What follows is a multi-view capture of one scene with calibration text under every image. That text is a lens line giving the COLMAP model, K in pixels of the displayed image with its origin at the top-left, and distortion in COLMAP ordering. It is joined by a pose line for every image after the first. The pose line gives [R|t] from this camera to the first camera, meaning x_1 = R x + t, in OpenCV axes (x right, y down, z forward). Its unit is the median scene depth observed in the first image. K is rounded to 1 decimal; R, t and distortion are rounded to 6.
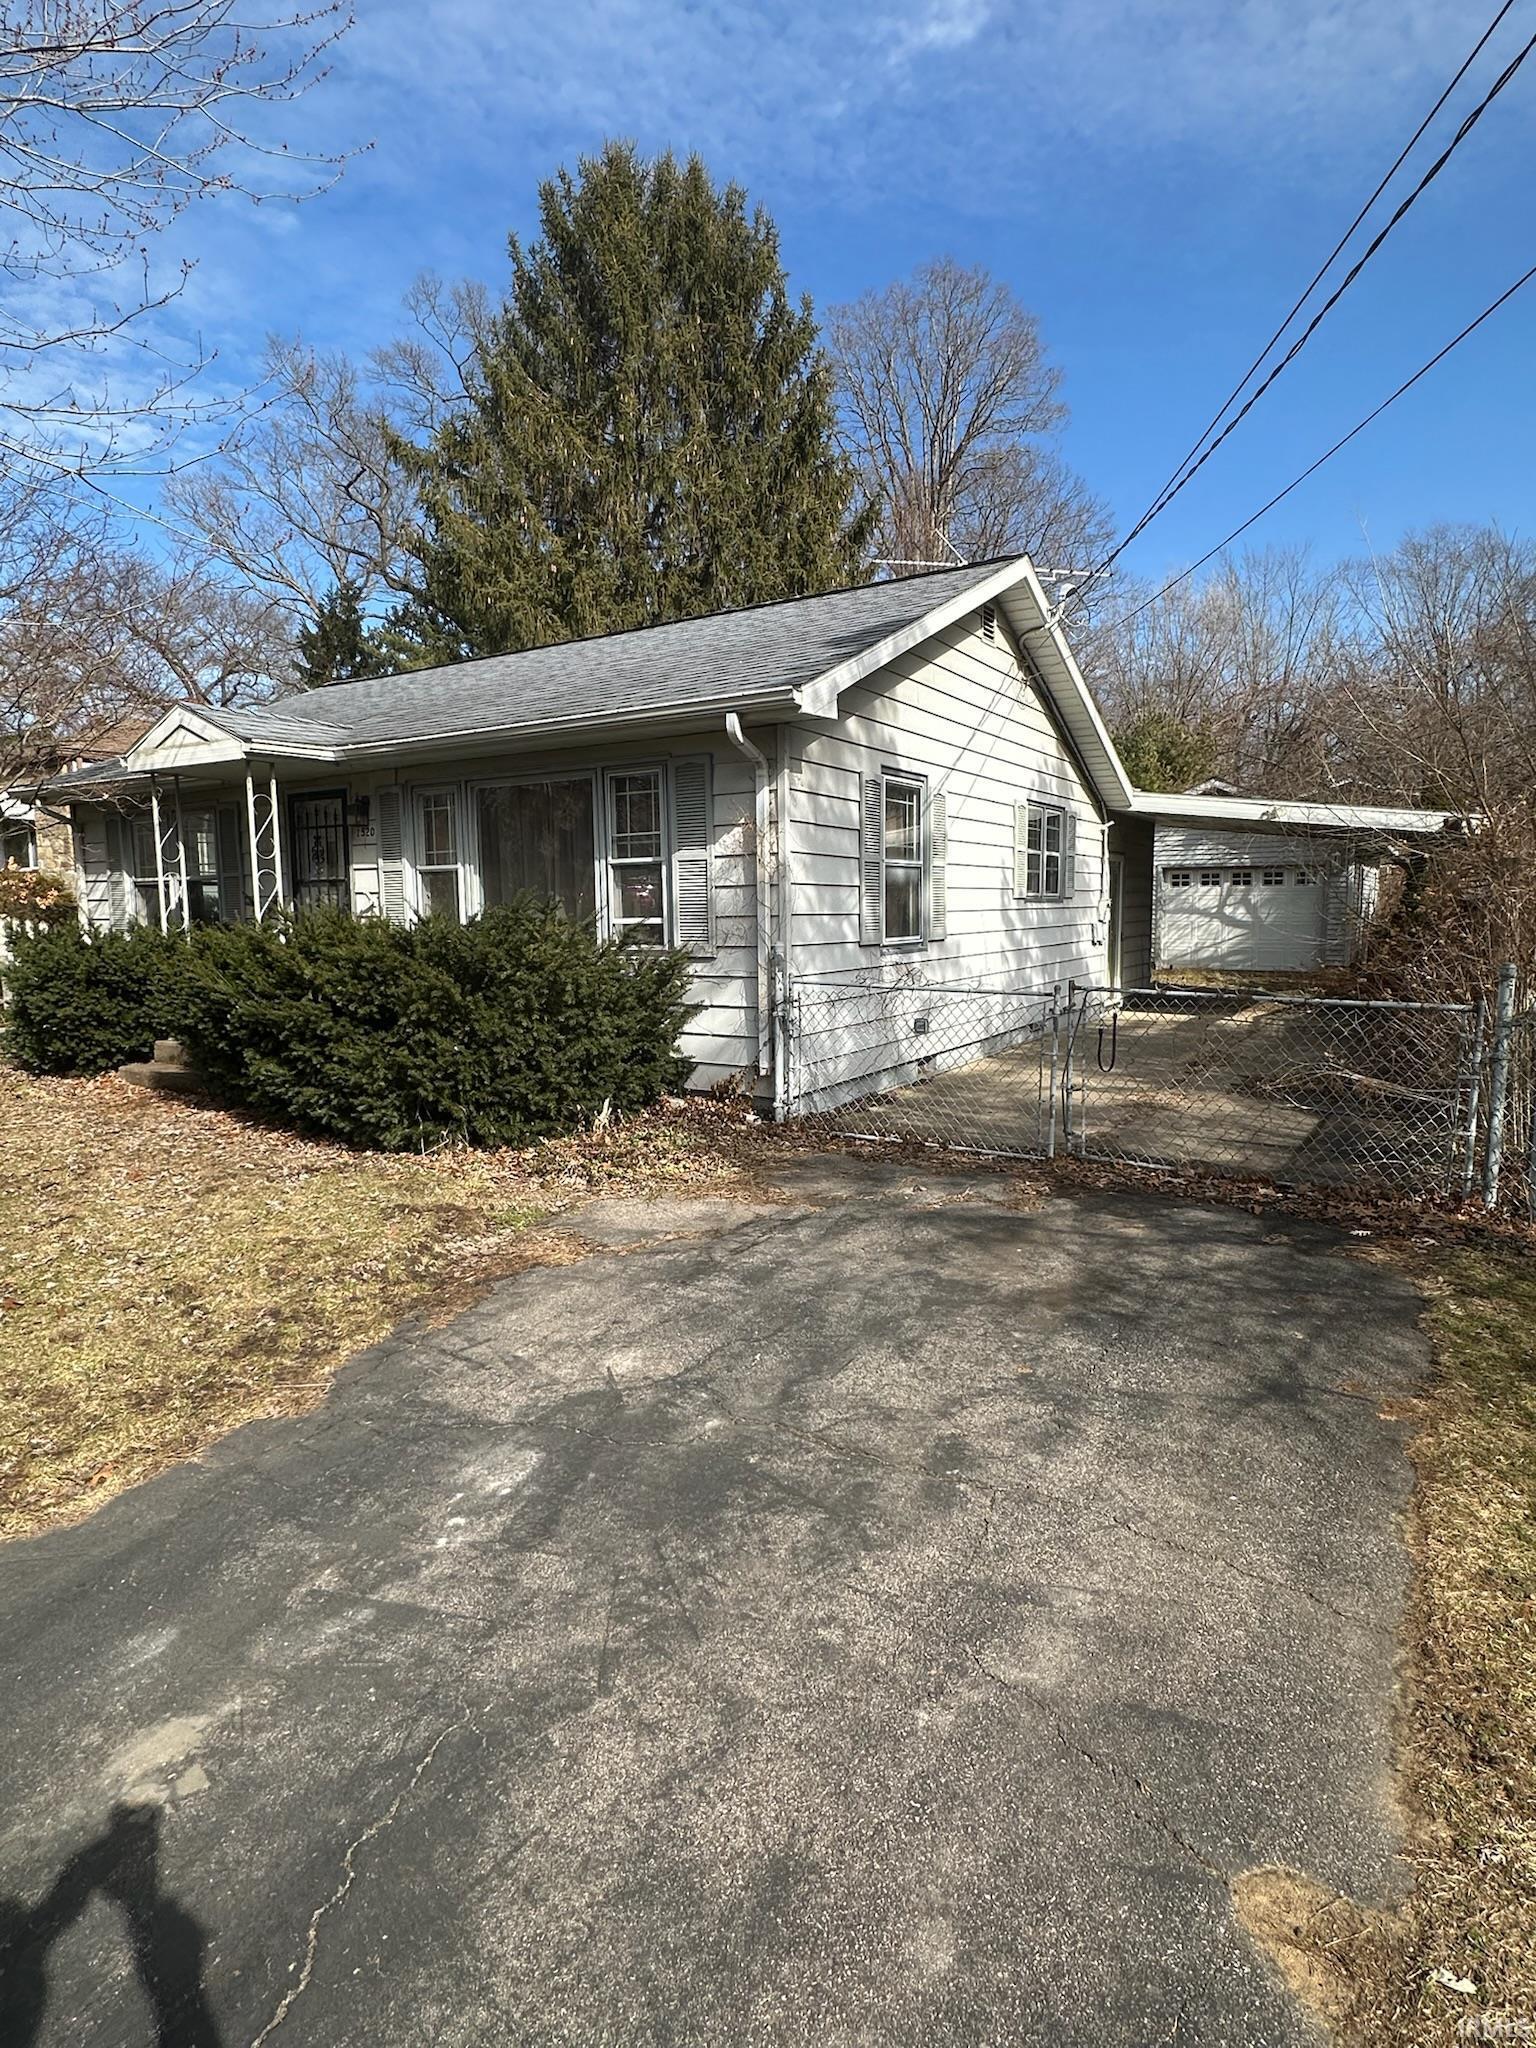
lens RADIAL K [[1084.4, 0, 768.0], [0, 1084.4, 1024.0], [0, 0, 1]] dist [-0.014093, 0.000614]
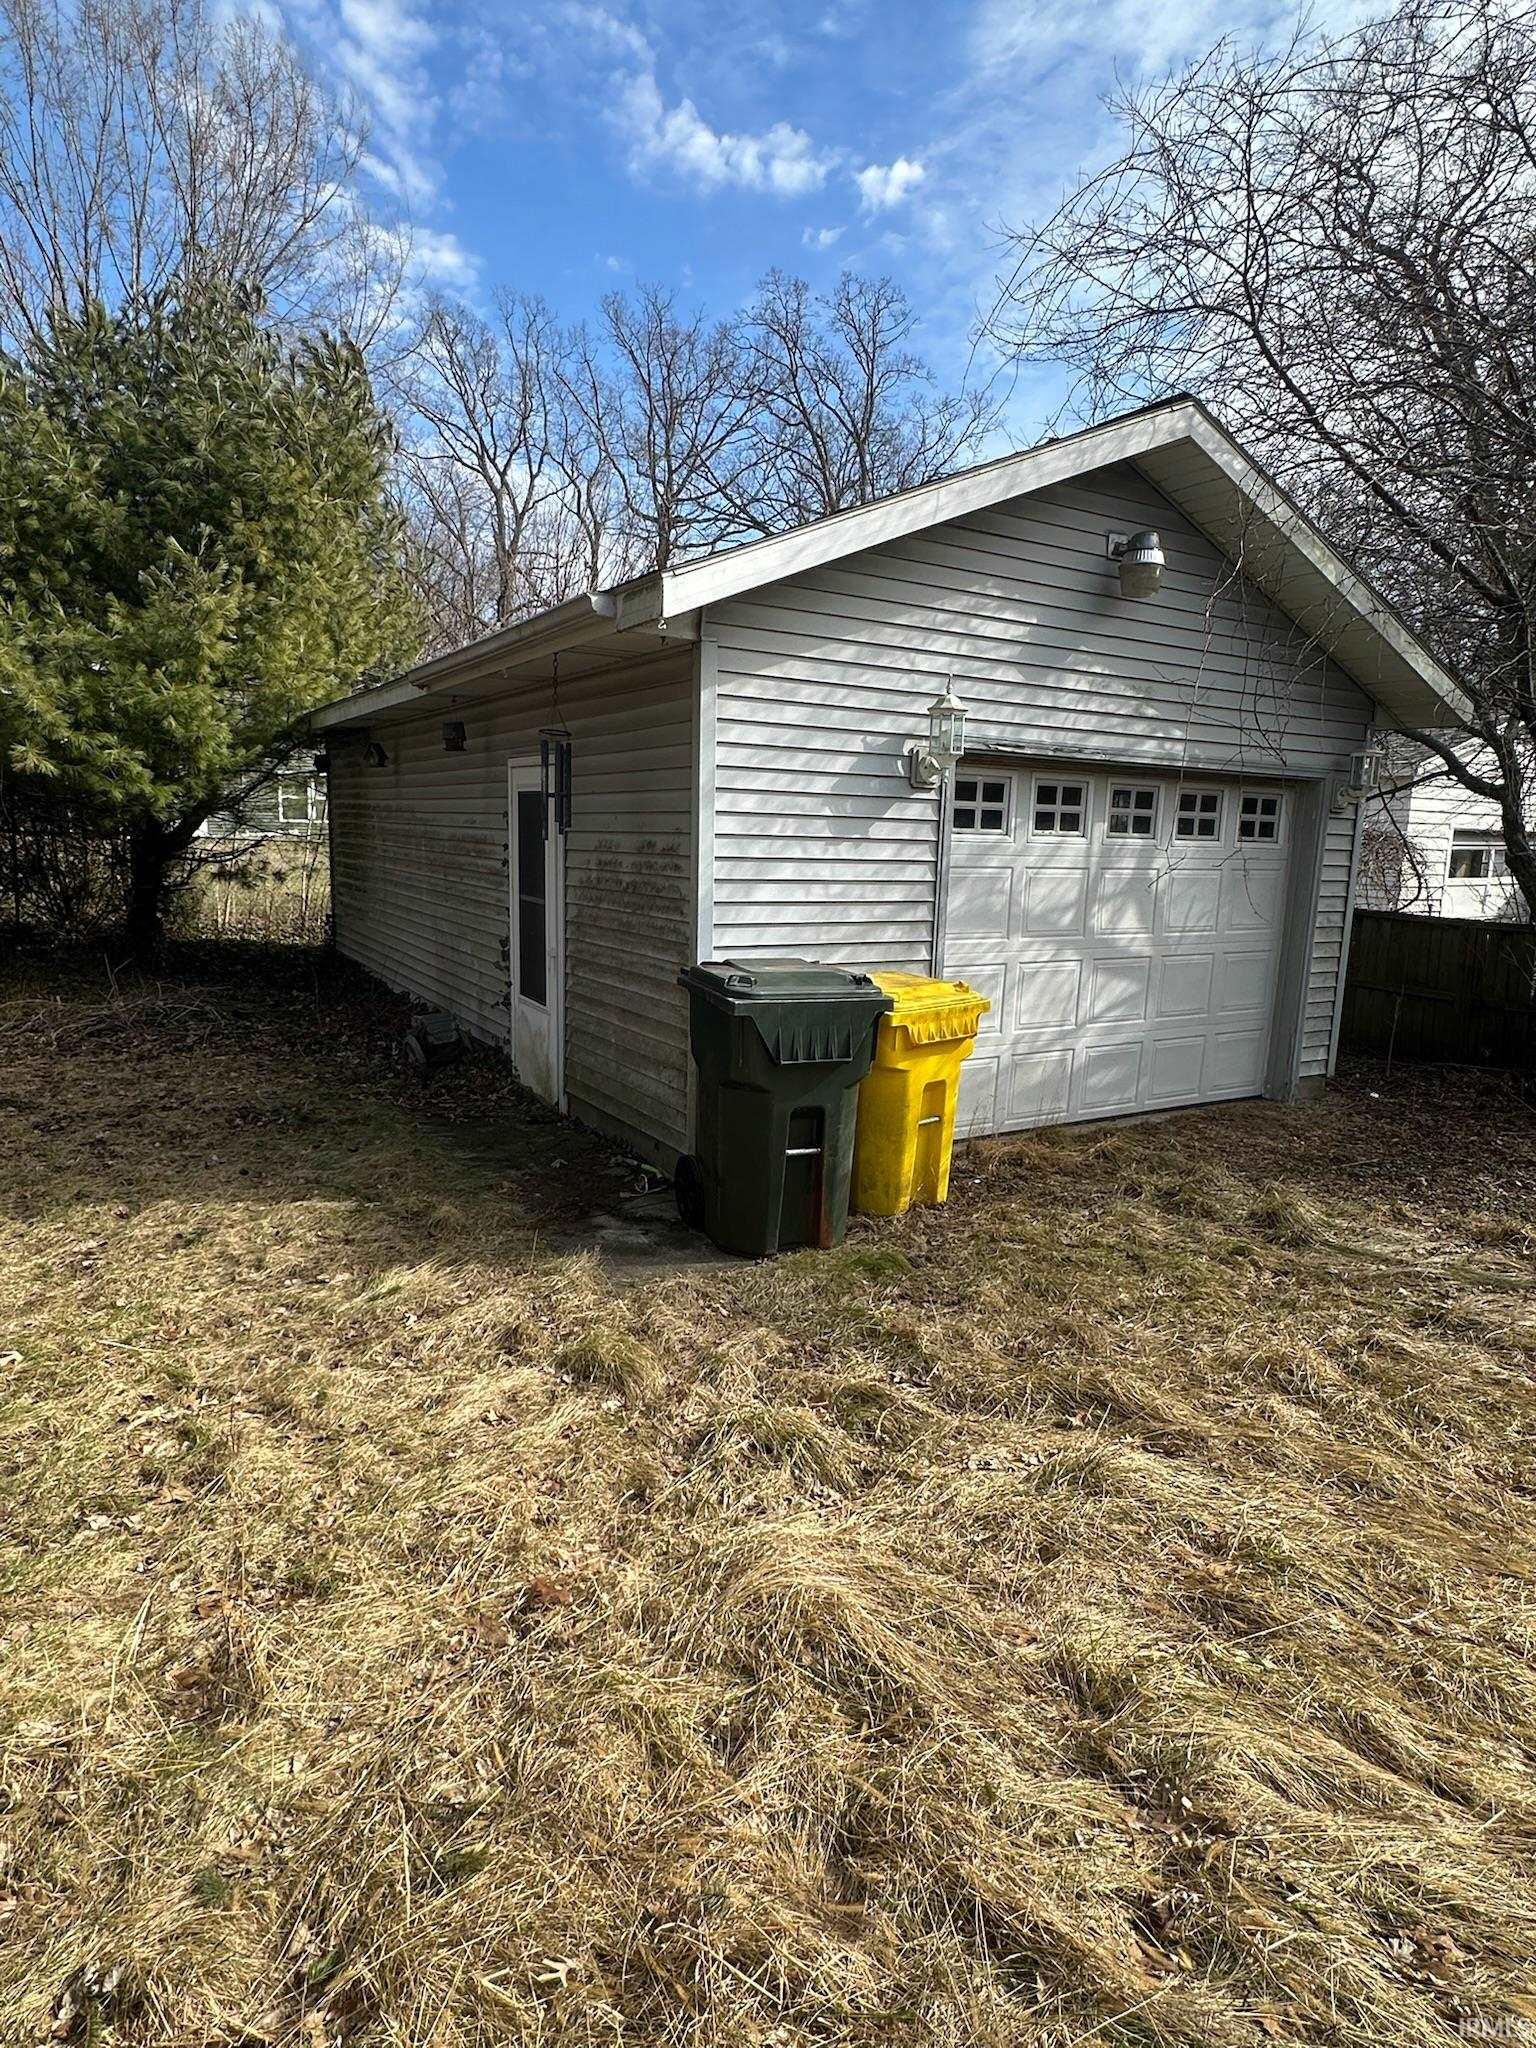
lens RADIAL K [[1141.9, 0, 768.0], [0, 1141.9, 1024.0], [0, 0, 1]] dist [-0.001427, -0.000563]
pose [[0.440603, -0.135563, 0.887407, 0.277464], [0.059732, 0.990769, 0.121695, -0.316057], [-0.895712, -0.000613, 0.444633, 2.491504]]
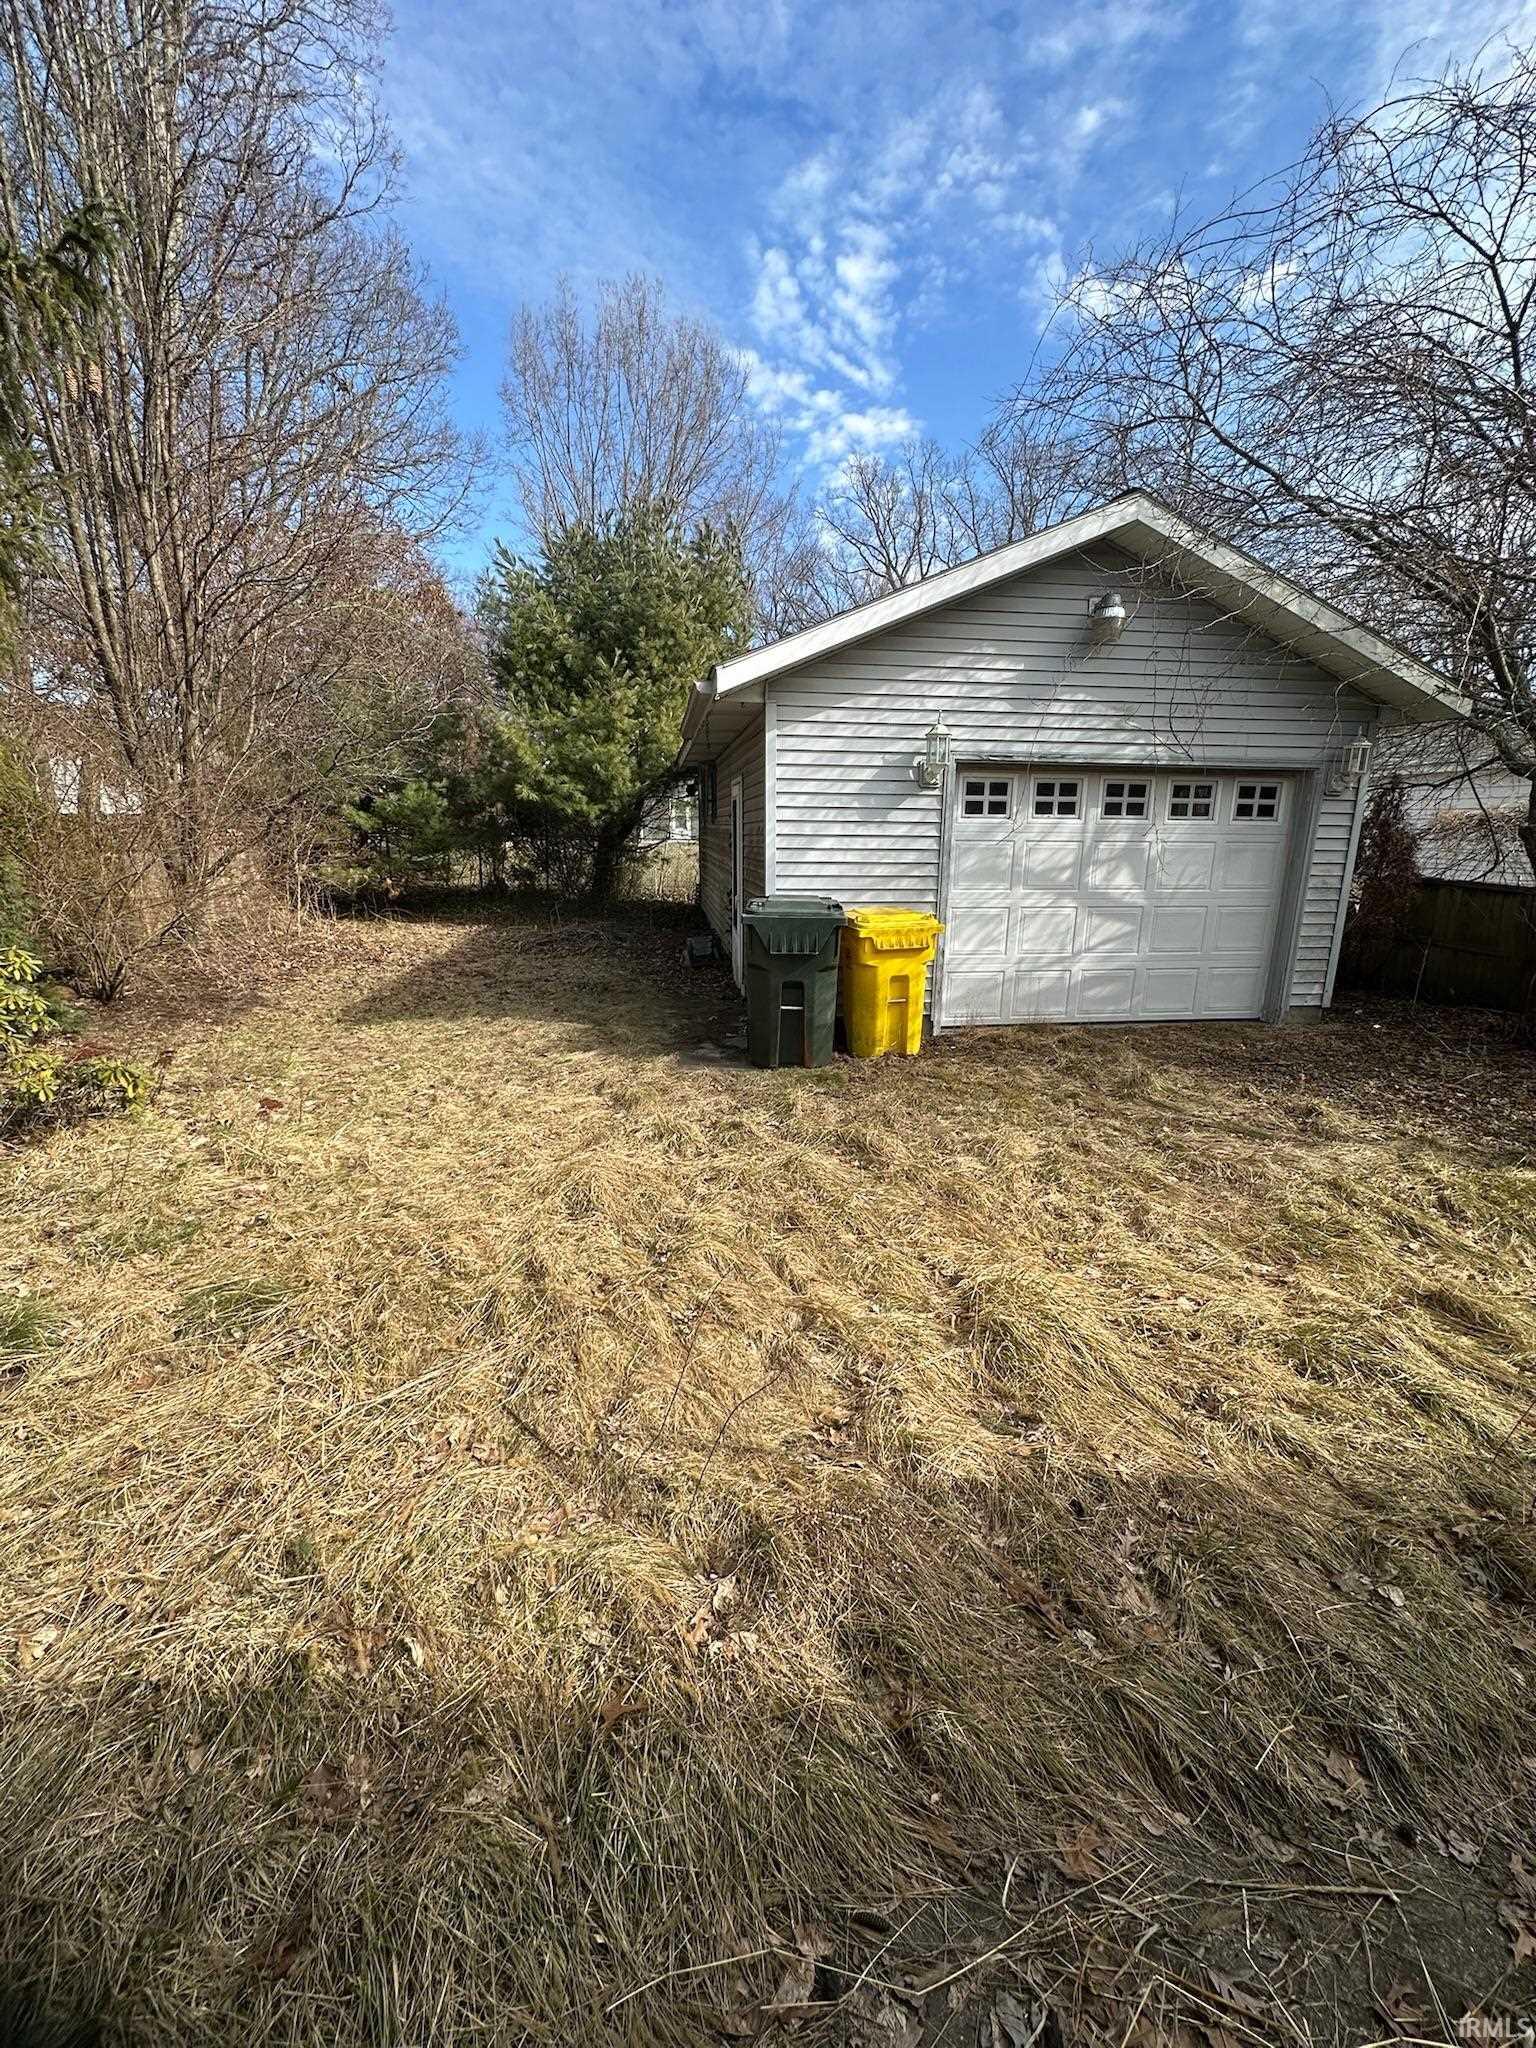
lens RADIAL K [[820.8, 0, 768.0], [0, 820.8, 1024.0], [0, 0, 1]] dist [0.000612, 0.000494]
pose [[0.755056, -0.143383, 0.639791, 0.321856], [0.054482, 0.986141, 0.156706, -0.278938], [-0.653393, -0.083465, 0.752404, 2.220650]]
